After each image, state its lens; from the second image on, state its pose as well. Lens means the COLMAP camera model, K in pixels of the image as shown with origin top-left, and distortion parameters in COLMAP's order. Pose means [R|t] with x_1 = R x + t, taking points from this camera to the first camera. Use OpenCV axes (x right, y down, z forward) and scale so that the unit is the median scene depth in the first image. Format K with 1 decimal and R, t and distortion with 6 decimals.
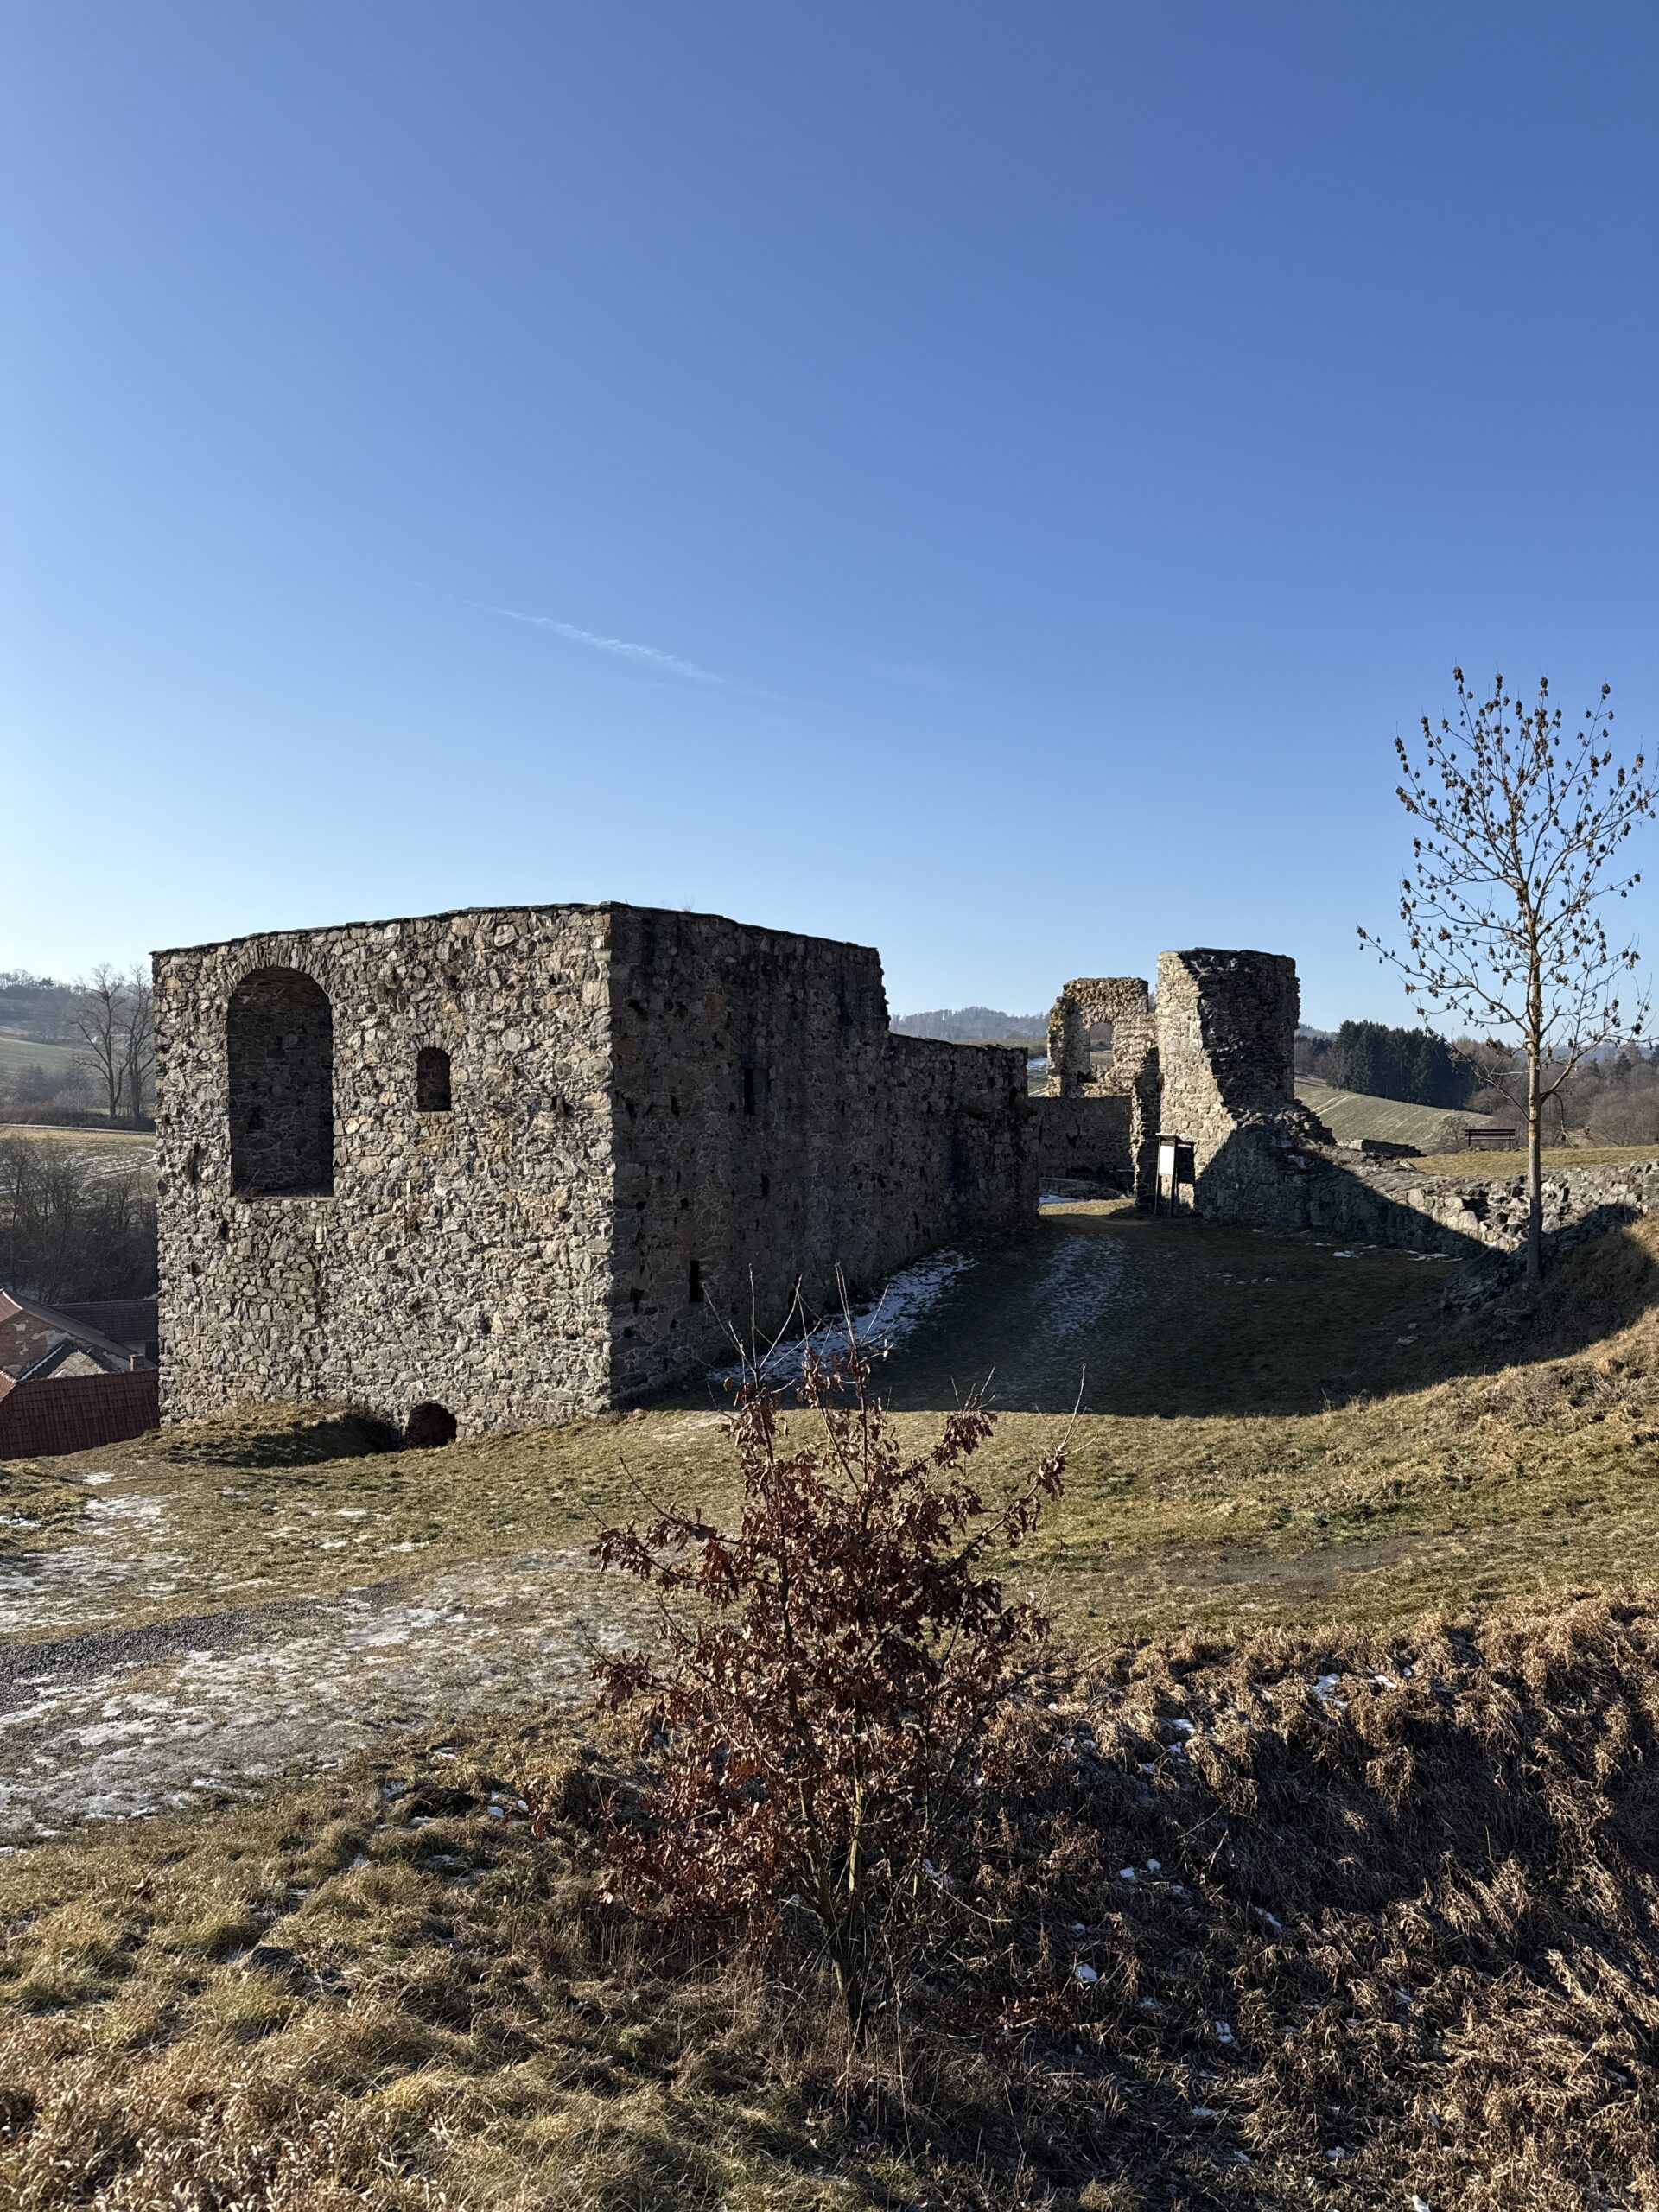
lens RADIAL K [[1544.3, 0, 821.6], [0, 1544.3, 1100.8], [0, 0, 1]] dist [0.065669, -0.042518]
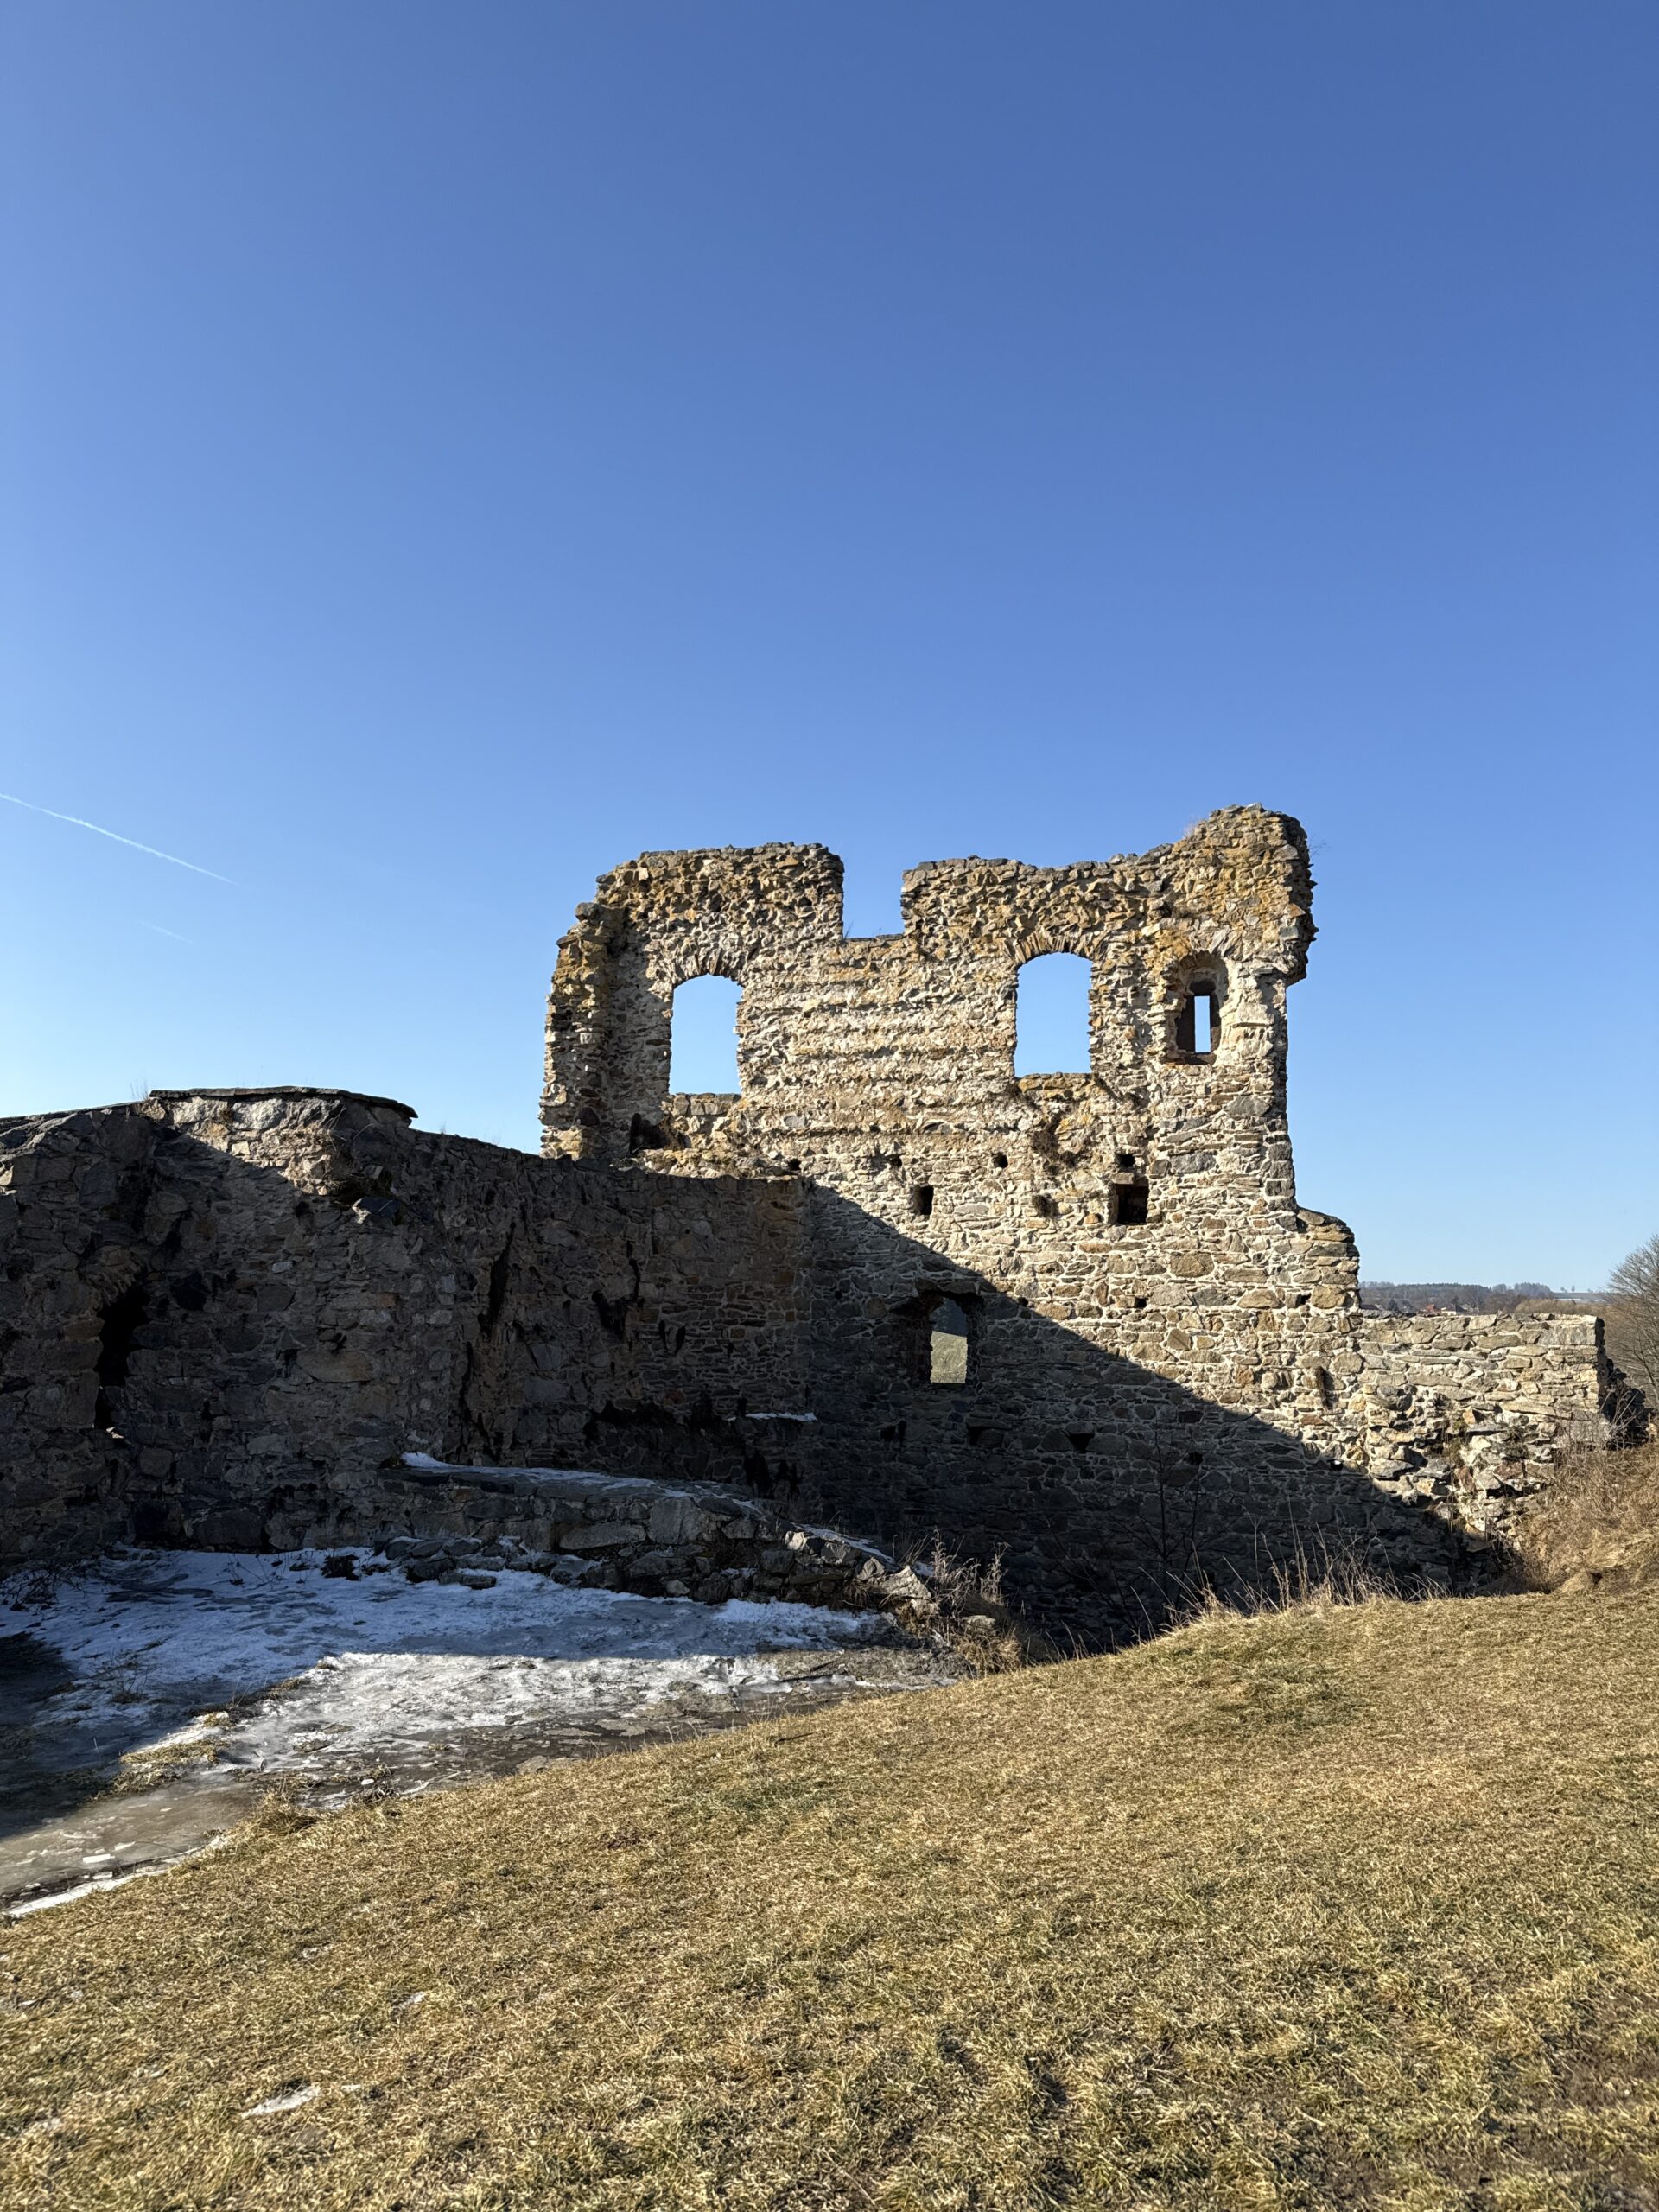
lens RADIAL K [[1544.3, 0, 841.8], [0, 1544.3, 1098.7], [0, 0, 1]] dist [0.065669, -0.042518]
pose [[0.947719, 0.061549, 0.313113, 0.195201], [-0.014812, 0.988649, -0.149509, 0.051610], [-0.318761, 0.137055, 0.937874, 1.265232]]
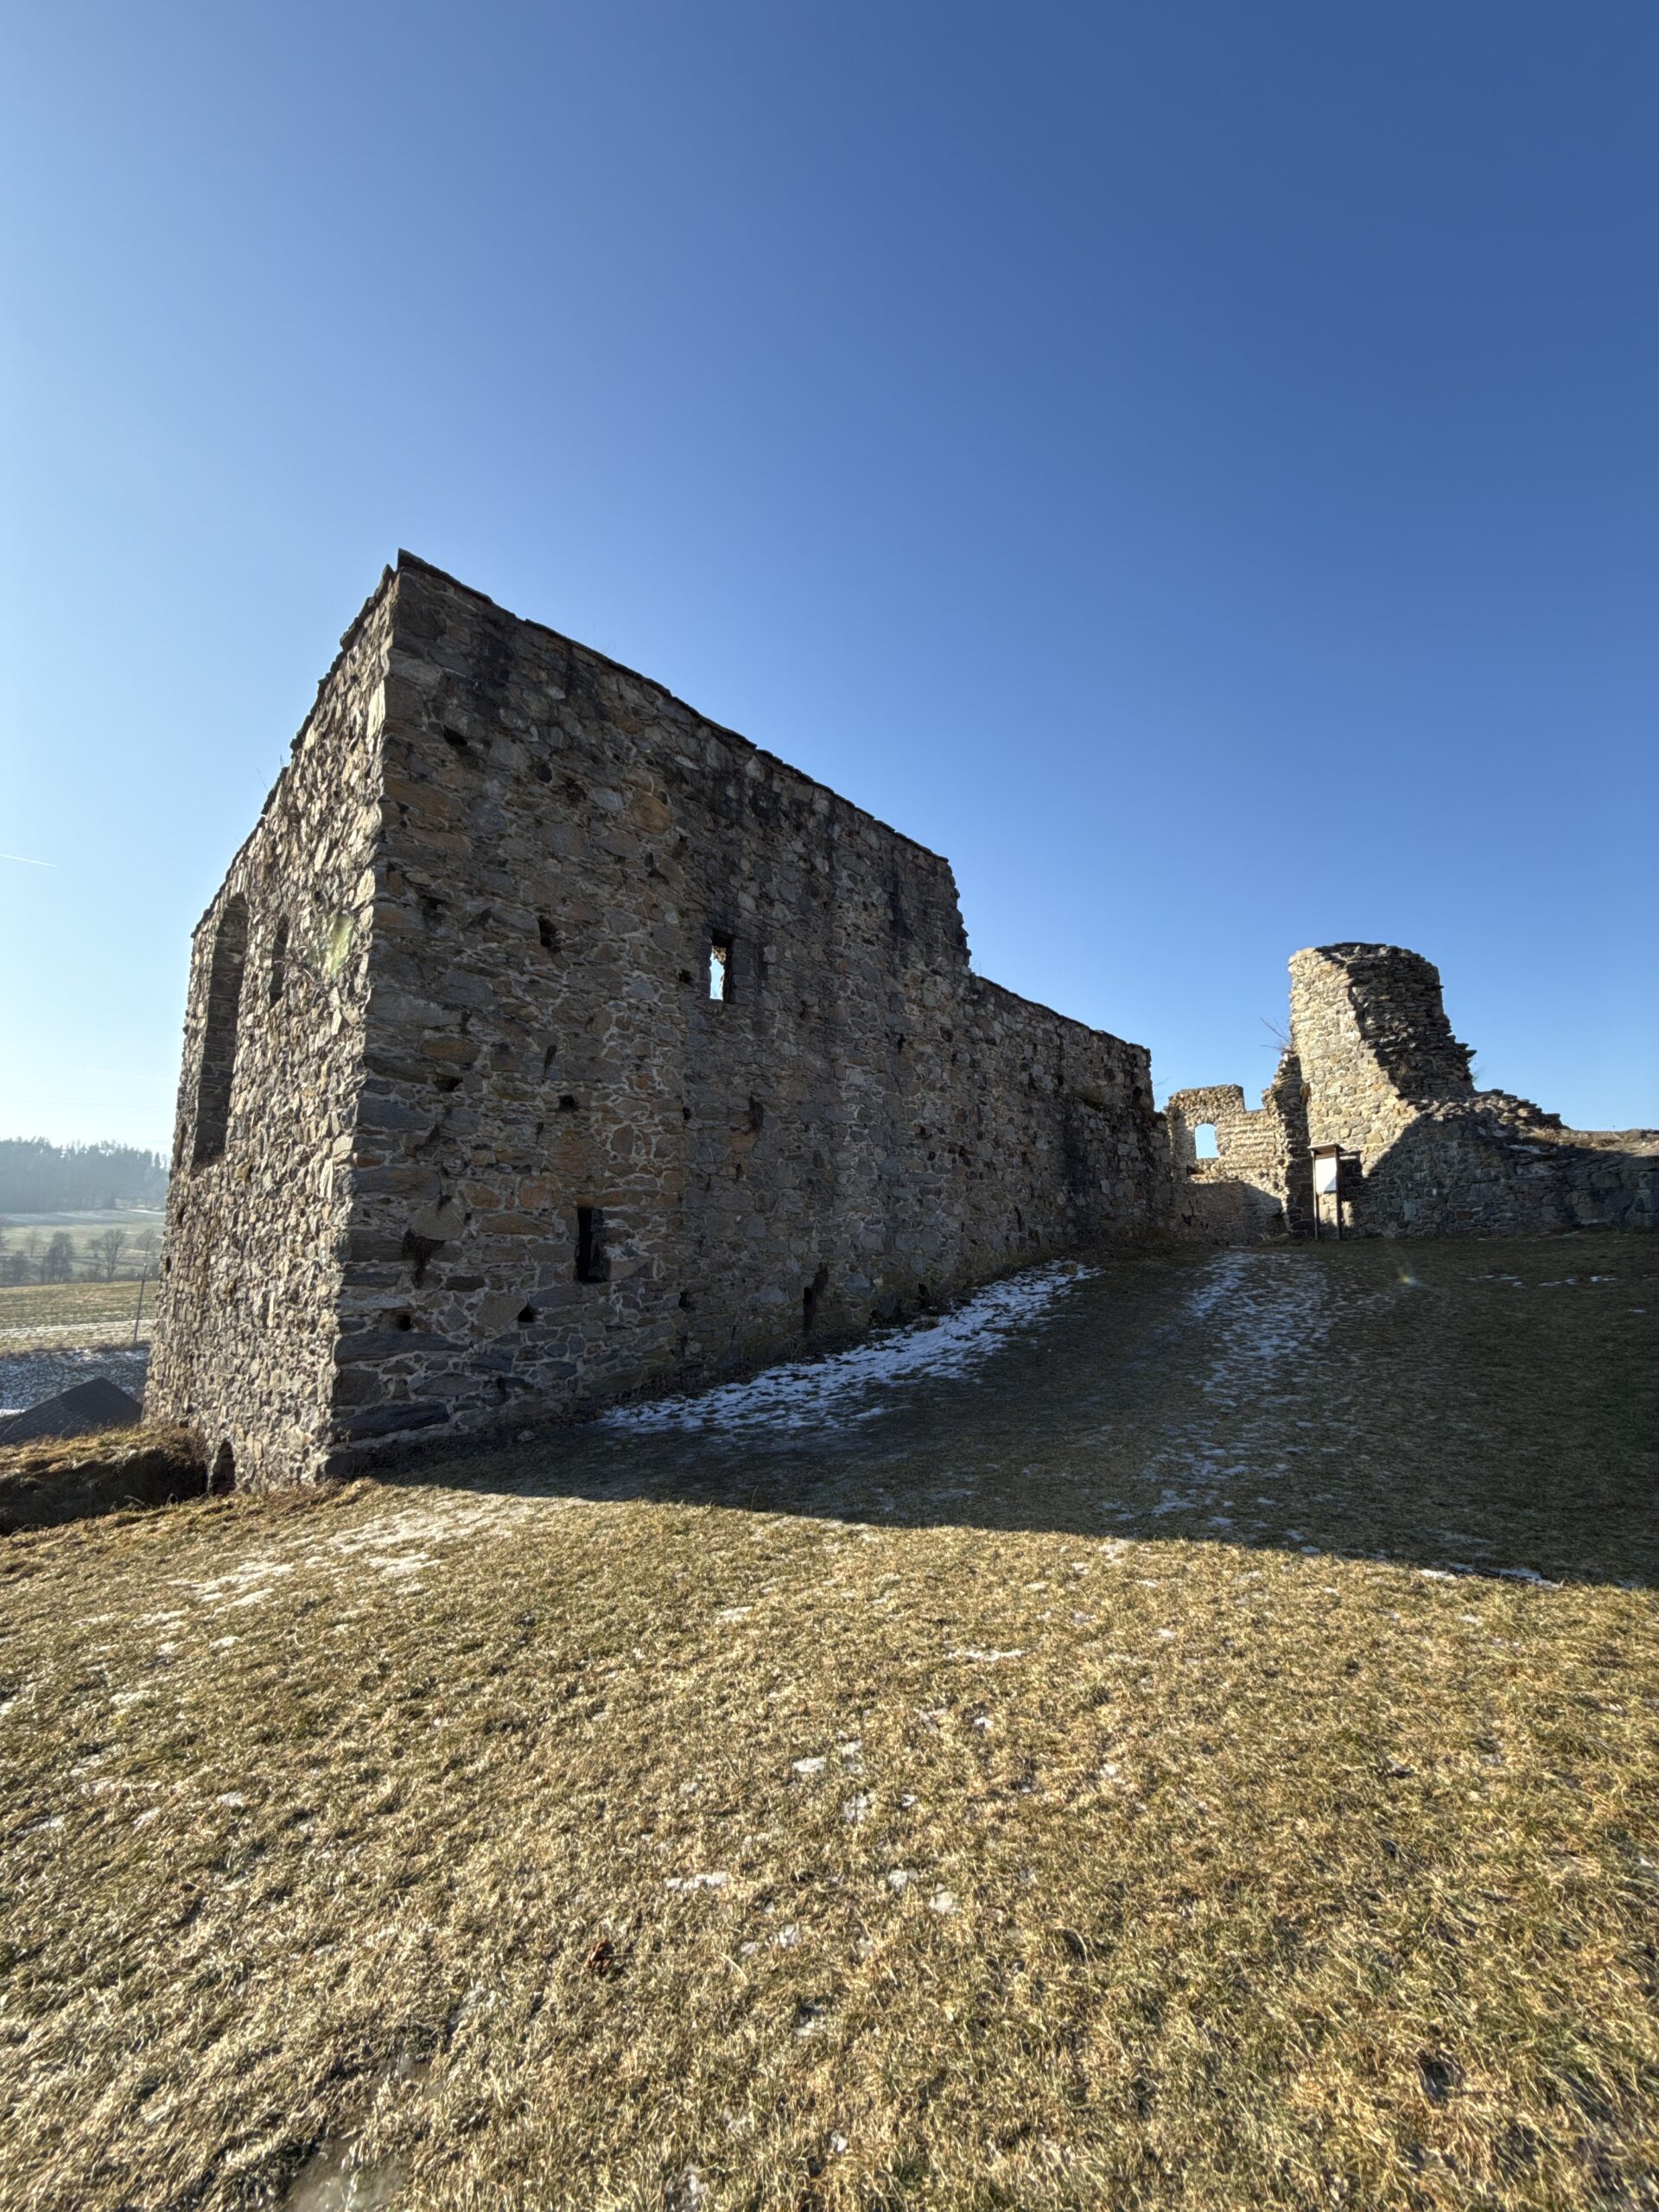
lens RADIAL K [[881.6, 0, 828.6], [0, 881.6, 1103.1], [0, 0, 1]] dist [-0.006999, -0.000810]
pose [[0.980148, -0.038070, -0.194579, 0.054238], [0.004218, 0.985174, -0.171506, 0.092856], [0.198224, 0.167281, 0.965777, 0.527278]]
